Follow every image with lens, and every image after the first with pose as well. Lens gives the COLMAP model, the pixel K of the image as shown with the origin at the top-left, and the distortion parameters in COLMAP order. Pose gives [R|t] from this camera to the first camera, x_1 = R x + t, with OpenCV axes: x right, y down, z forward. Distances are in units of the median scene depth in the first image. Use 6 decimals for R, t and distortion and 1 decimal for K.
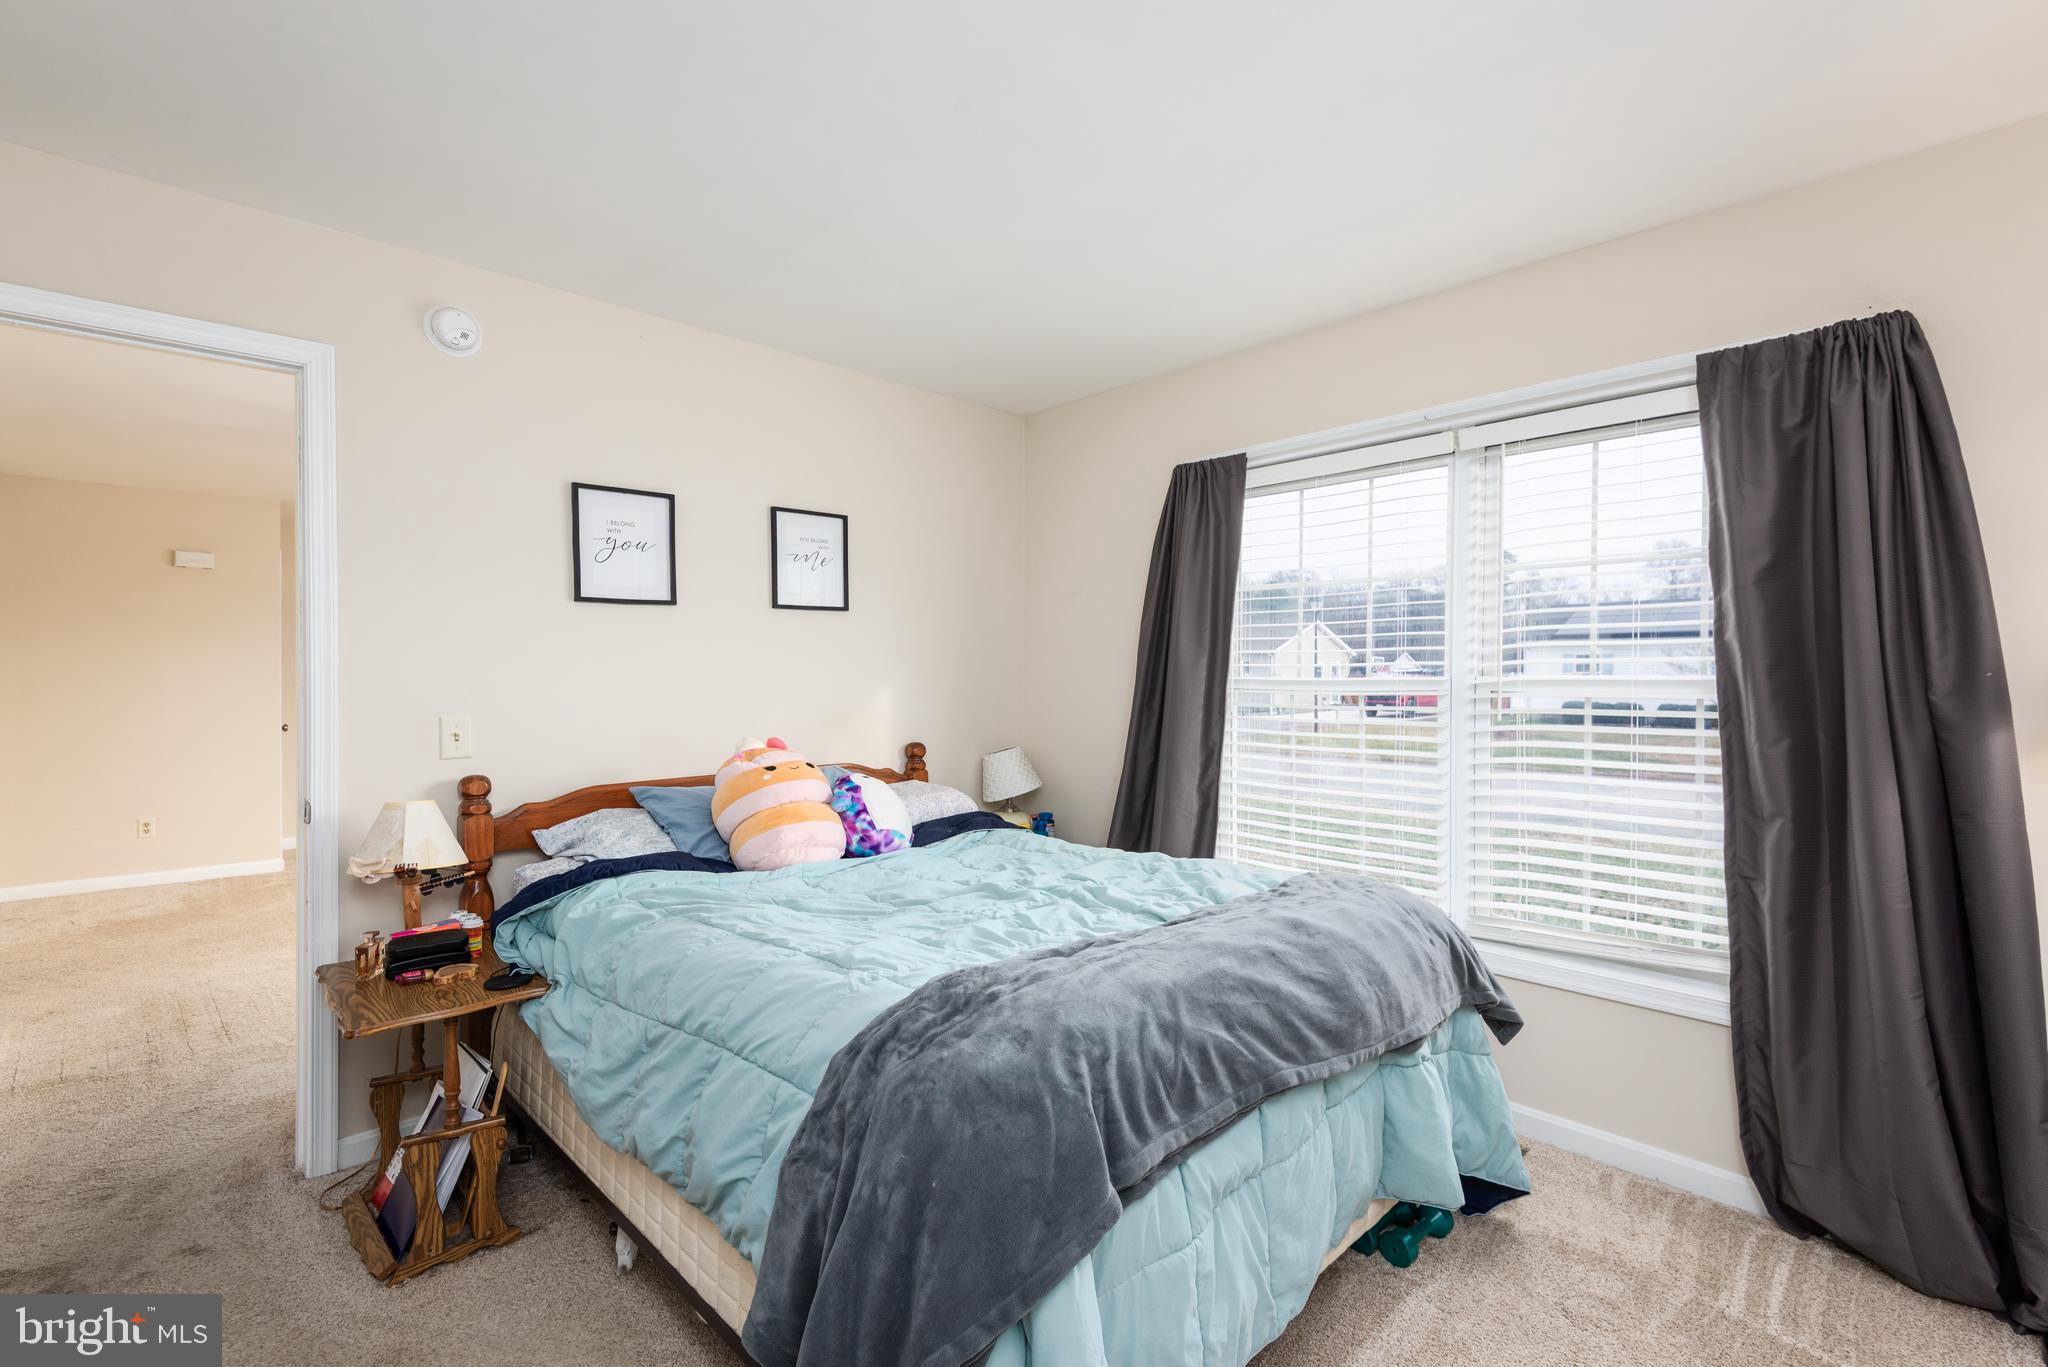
lens RADIAL K [[927.2, 0, 1039.0], [0, 927.2, 671.1], [0, 0, 1]] dist [0.024624, -0.012033]
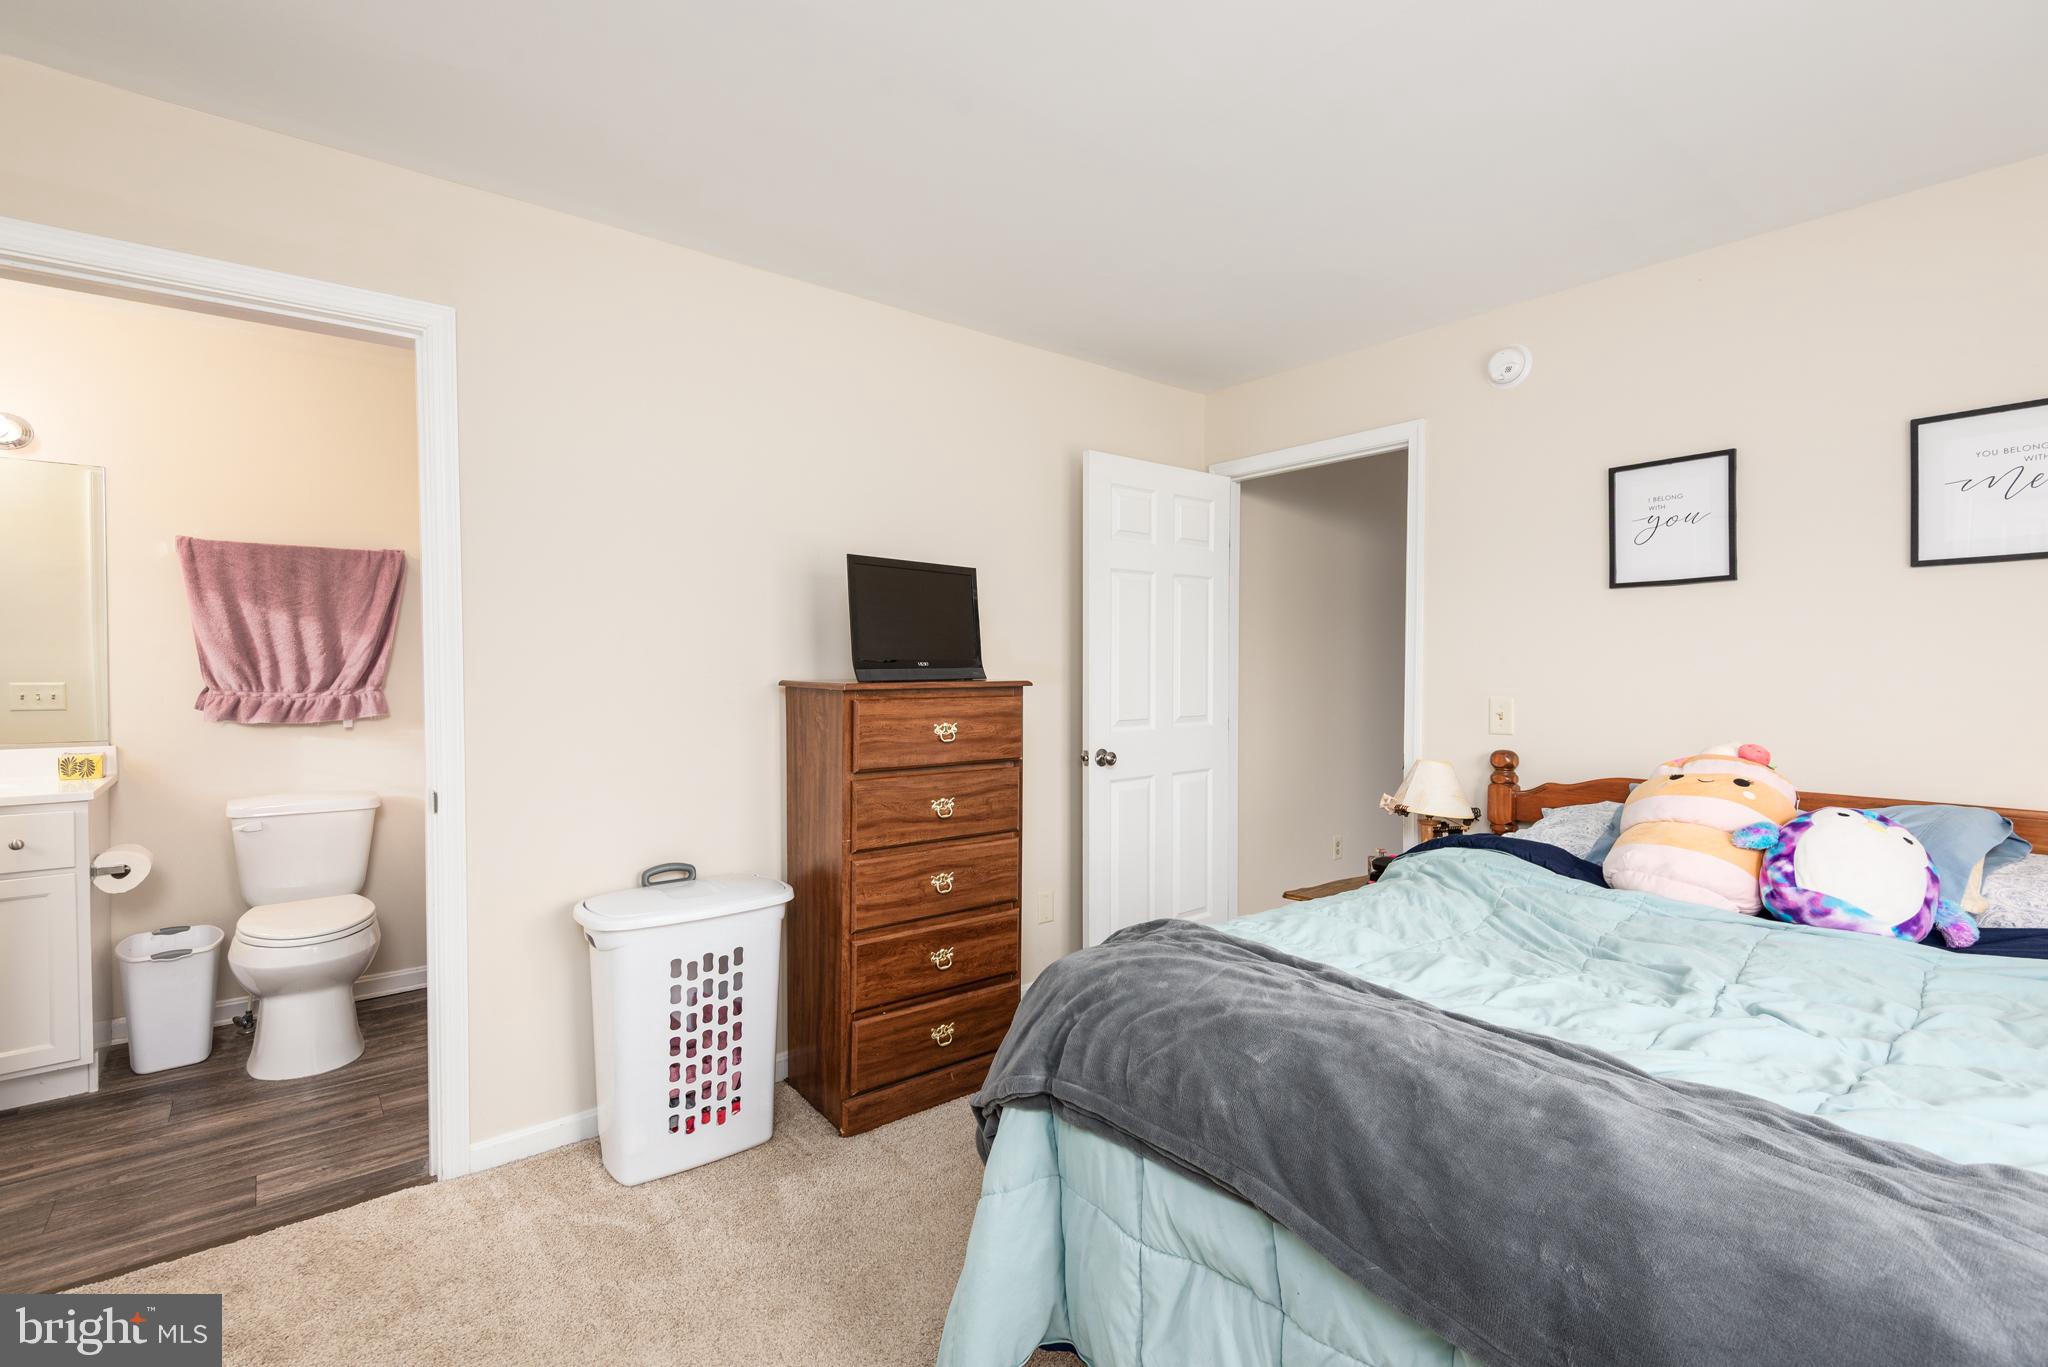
lens RADIAL K [[927.2, 0, 1015.0], [0, 927.2, 674.4], [0, 0, 1]] dist [0.024624, -0.012033]
pose [[-0.085555, 0.014959, -0.996221, 0.597503], [0.010440, 0.999846, 0.014117, -0.005169], [0.996279, -0.009192, -0.085698, 0.496302]]
